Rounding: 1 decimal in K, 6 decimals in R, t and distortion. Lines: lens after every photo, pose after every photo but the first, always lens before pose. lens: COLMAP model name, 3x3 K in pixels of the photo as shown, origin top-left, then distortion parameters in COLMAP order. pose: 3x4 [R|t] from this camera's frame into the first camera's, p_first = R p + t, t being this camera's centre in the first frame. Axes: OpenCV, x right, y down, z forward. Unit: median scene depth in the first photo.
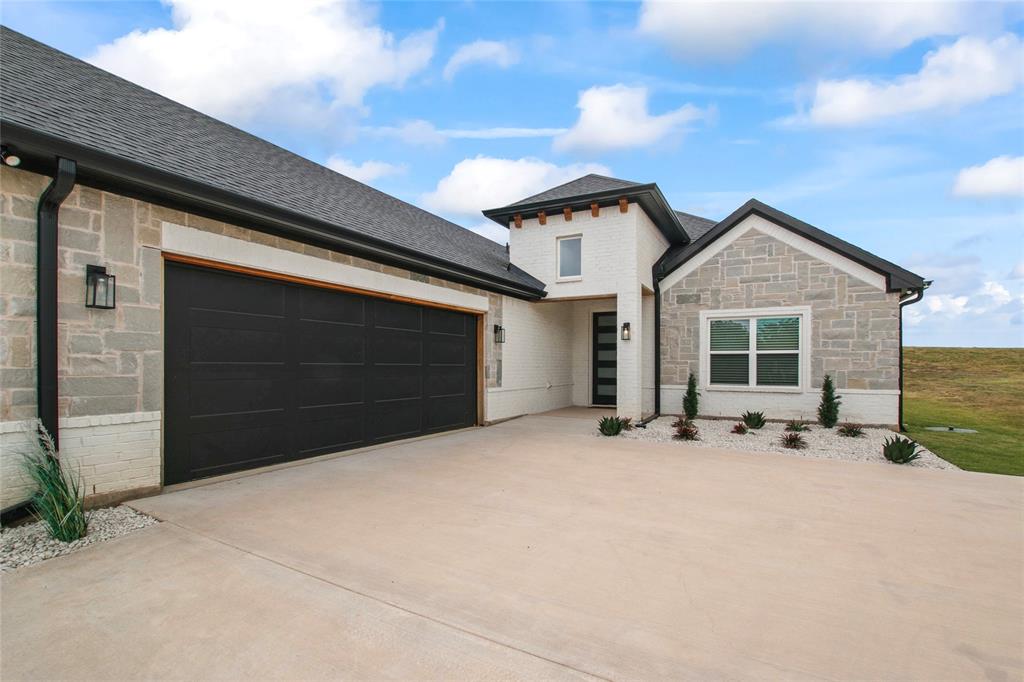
lens RADIAL K [[476.6, 0, 512.5], [0, 476.6, 353.3], [0, 0, 1]] dist [-0.024908, 0.001010]
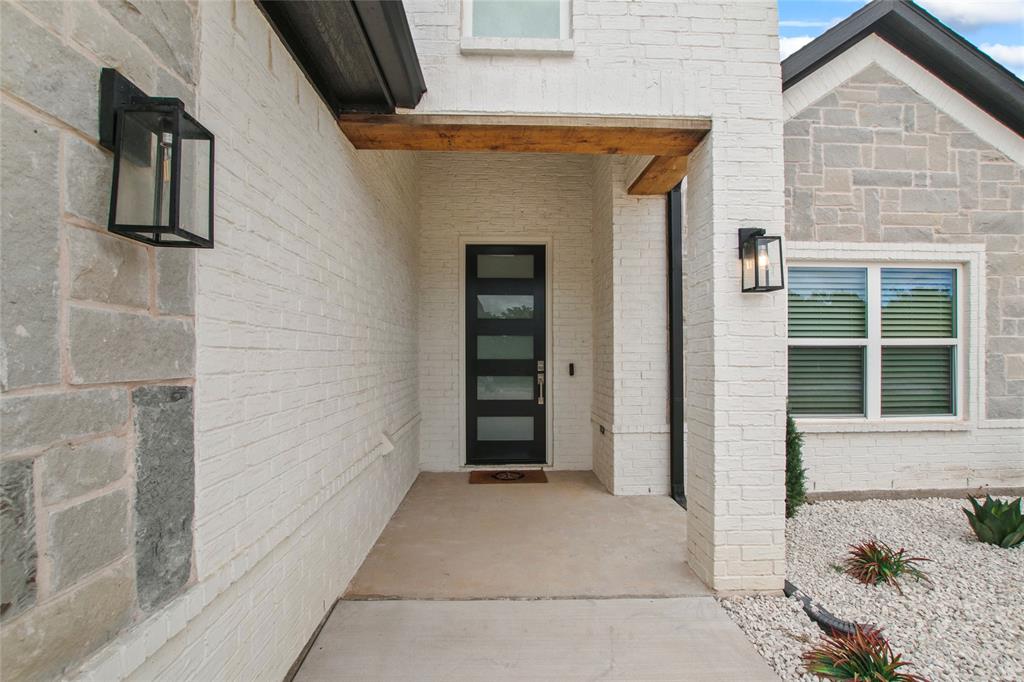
lens RADIAL K [[476.6, 0, 512.5], [0, 476.6, 353.3], [0, 0, 1]] dist [-0.024908, 0.001010]
pose [[0.861971, -0.004652, 0.506936, -0.010871], [-0.007015, 0.999753, 0.021103, 0.001303], [-0.506909, -0.021746, 0.861725, 0.814360]]
